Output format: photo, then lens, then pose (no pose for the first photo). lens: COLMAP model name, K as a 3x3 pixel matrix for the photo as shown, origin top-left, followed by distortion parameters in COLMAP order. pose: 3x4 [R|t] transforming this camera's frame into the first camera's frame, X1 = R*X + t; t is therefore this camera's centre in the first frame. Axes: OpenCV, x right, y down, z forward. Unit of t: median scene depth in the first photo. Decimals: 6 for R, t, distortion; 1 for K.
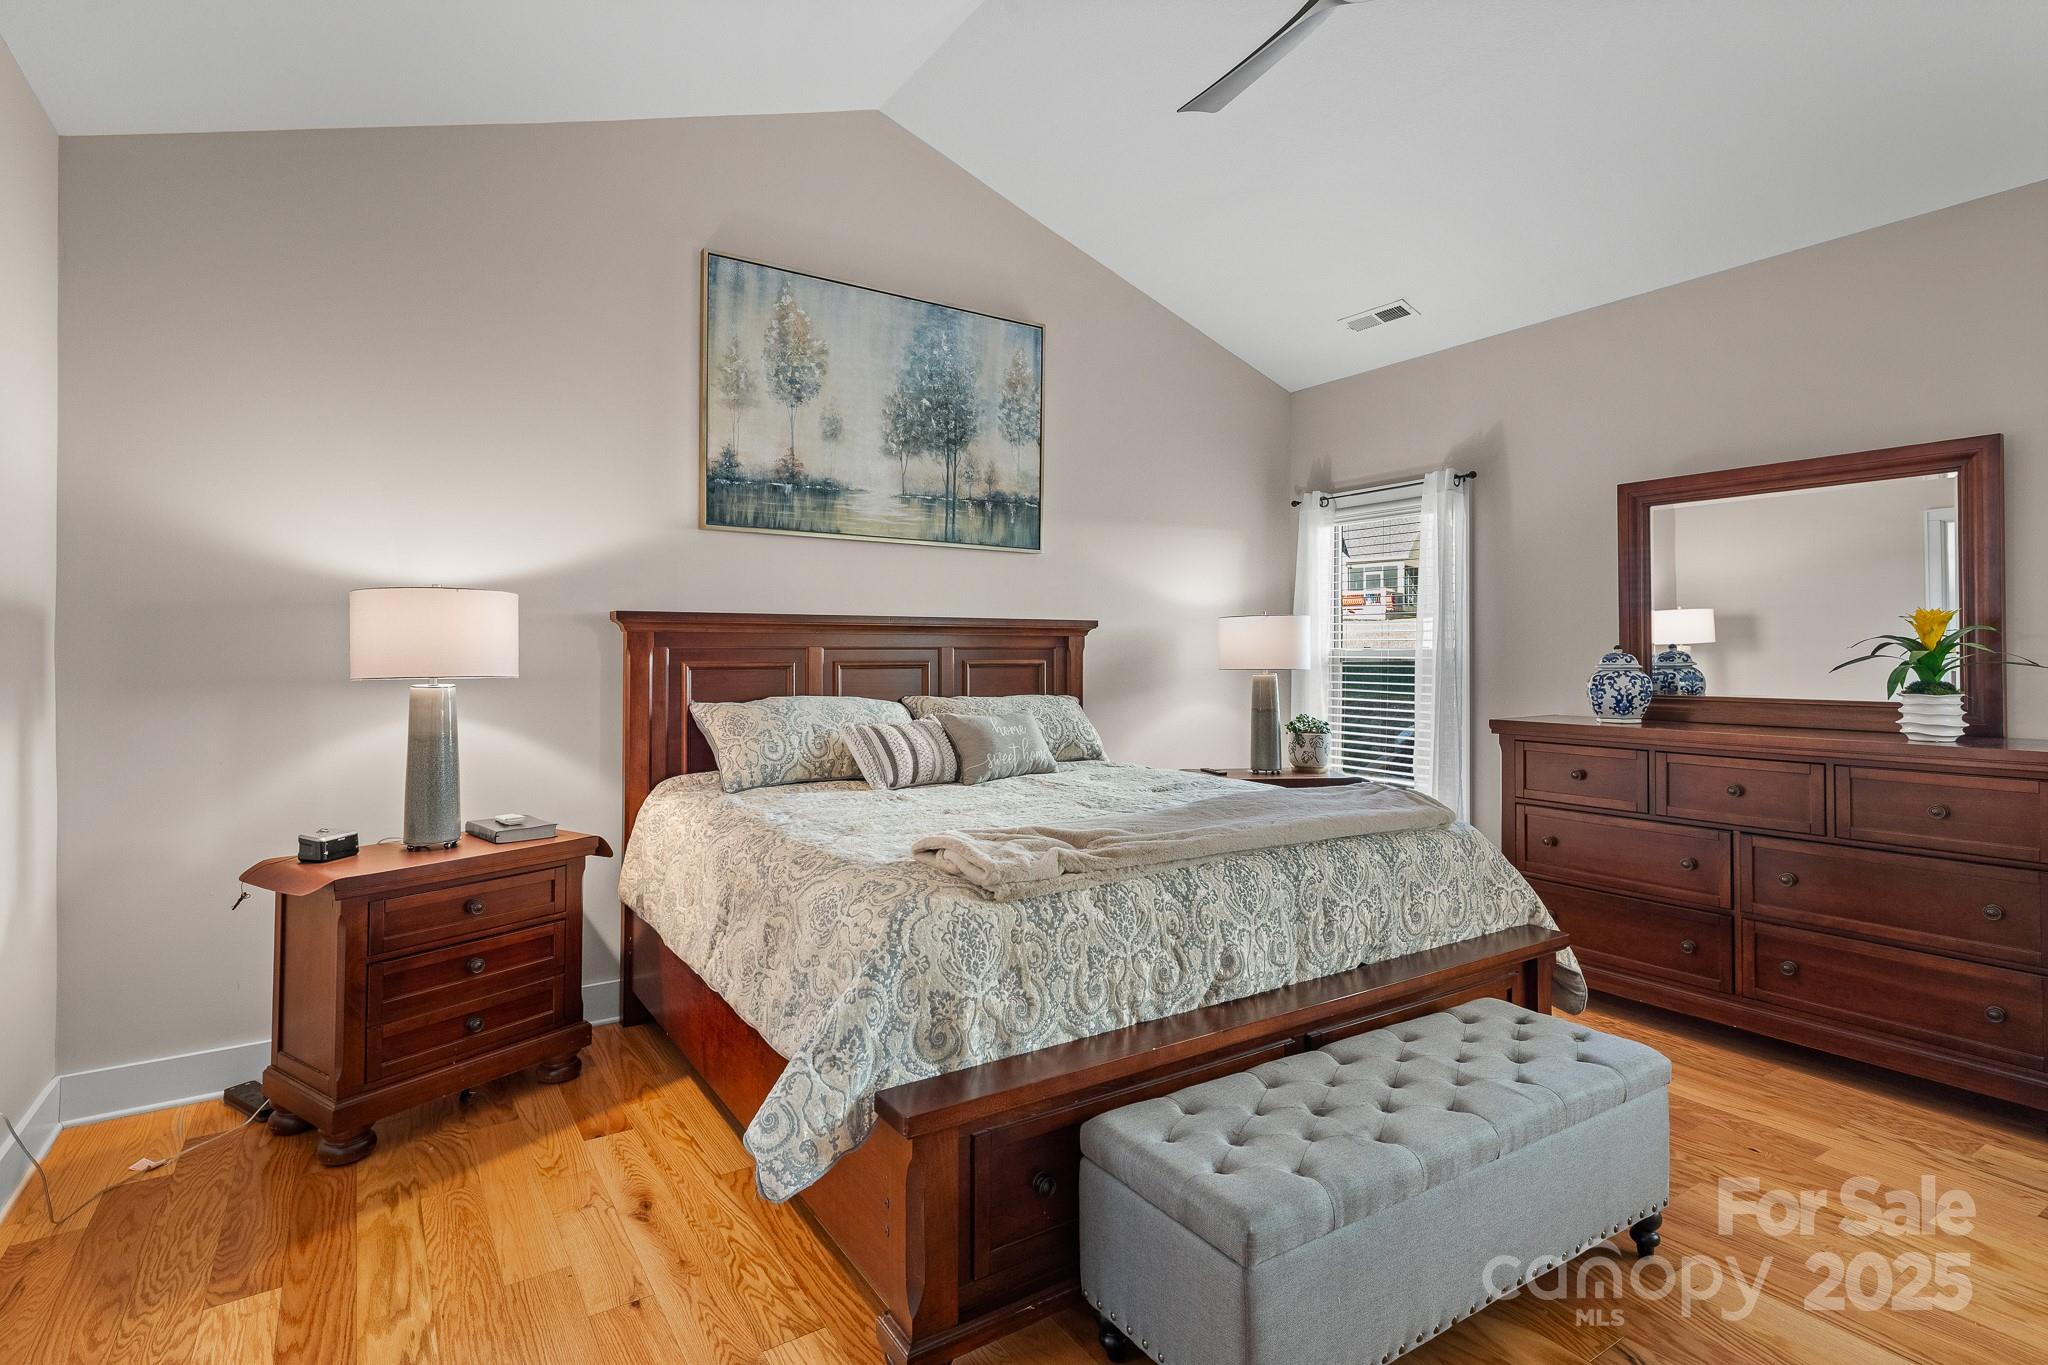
lens RADIAL K [[997.2, 0, 1013.5], [0, 997.2, 661.2], [0, 0, 1]] dist [0.003422, -0.000822]
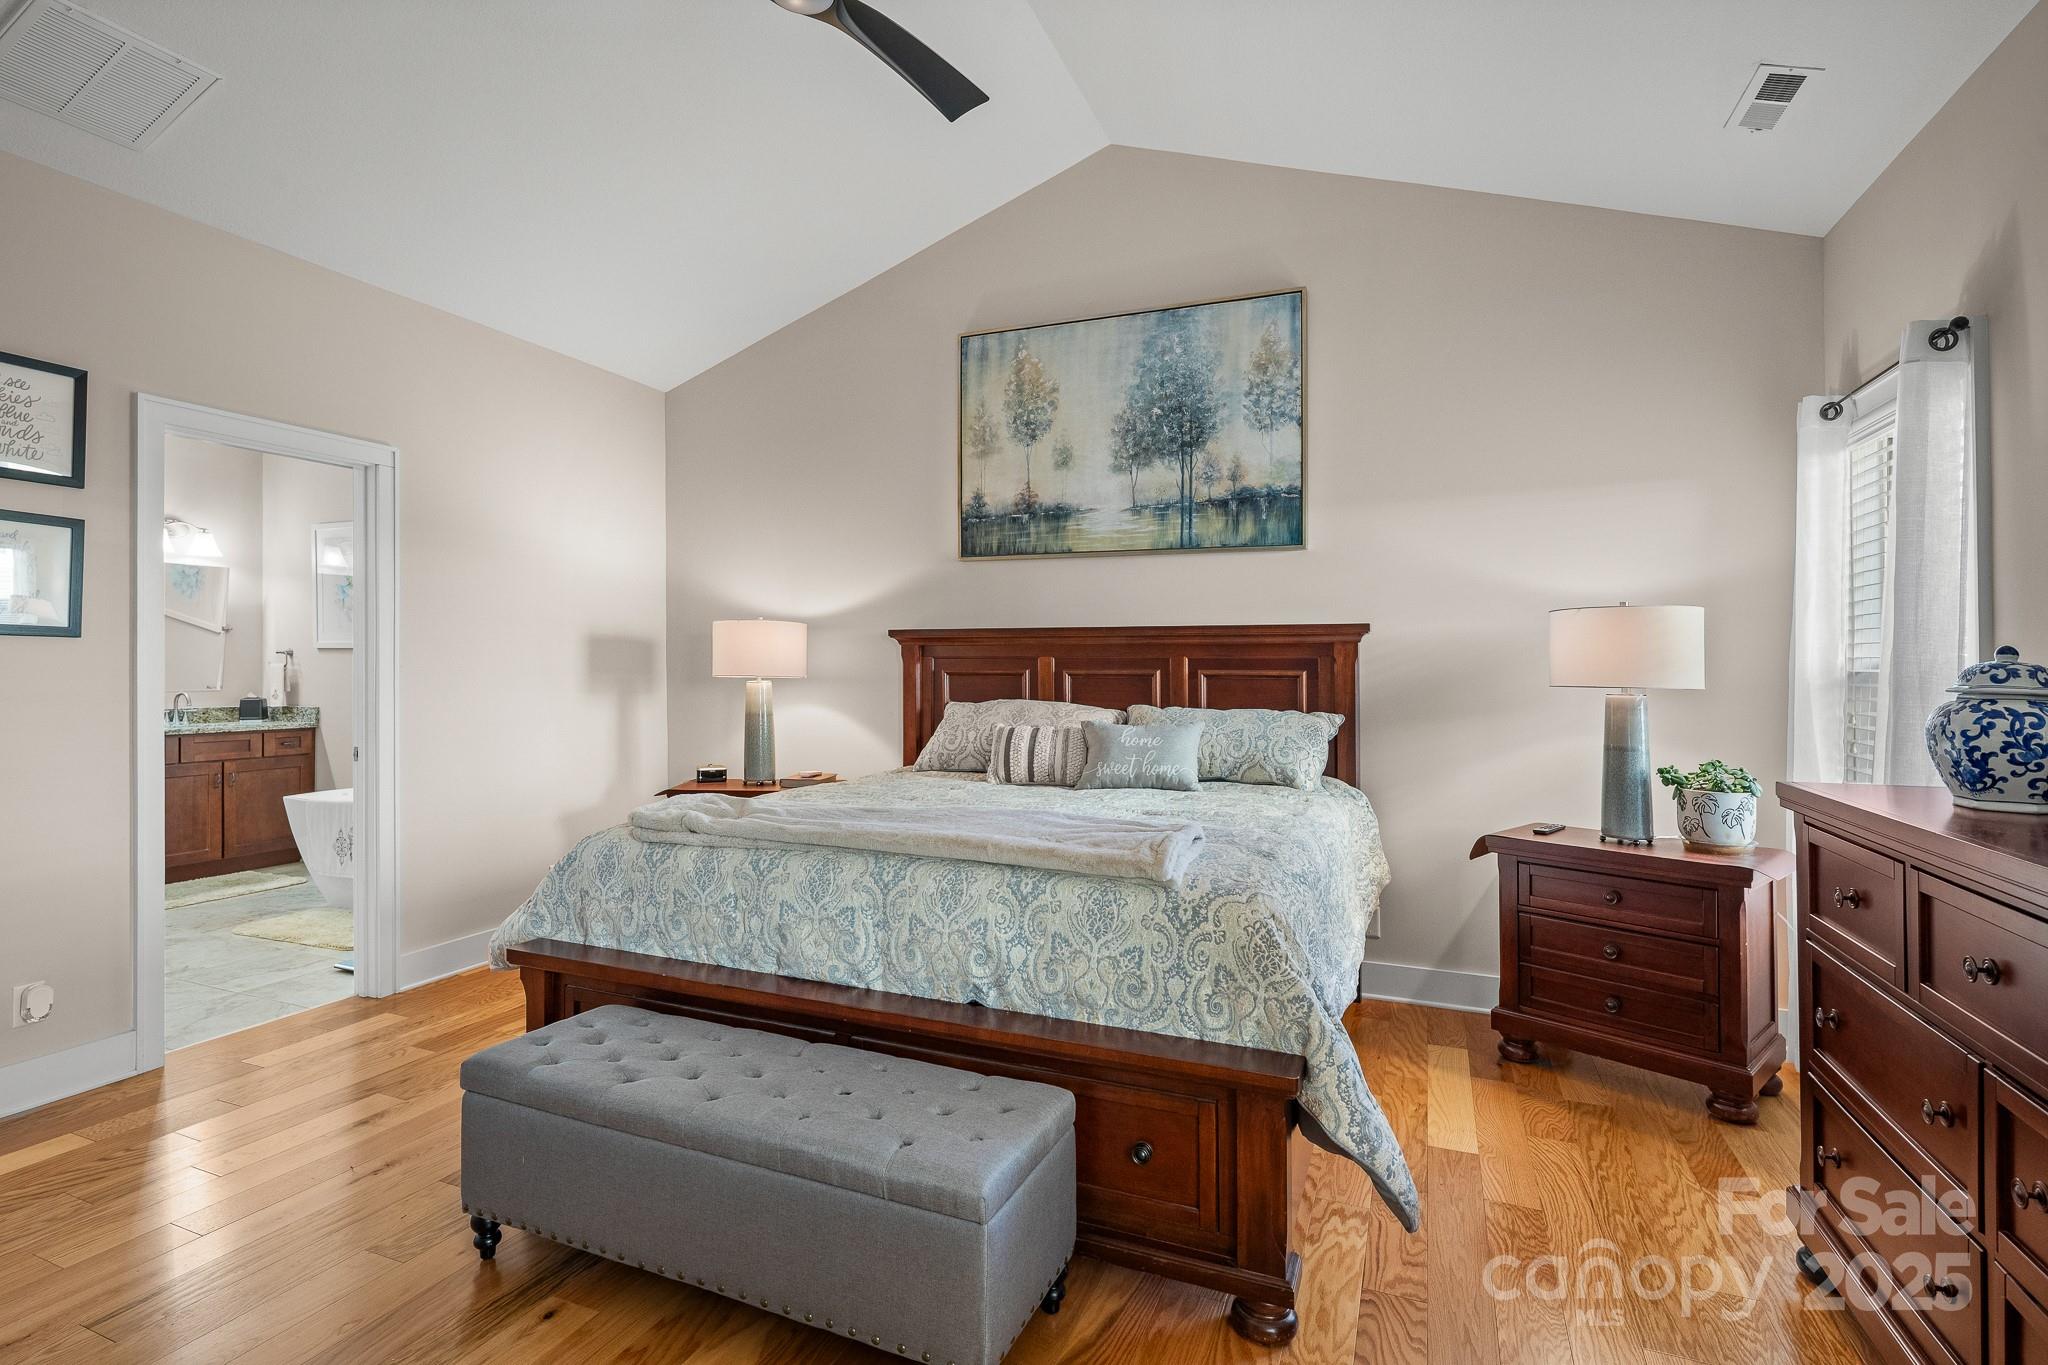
lens RADIAL K [[1012.2, 0, 974.6], [0, 1012.2, 670.9], [0, 0, 1]] dist [0.007784, 0.000346]
pose [[0.546257, 0.007634, -0.837583, 0.695246], [-0.010327, 0.999944, 0.002380, 0.000050], [0.837554, 0.007349, 0.546306, 0.308507]]
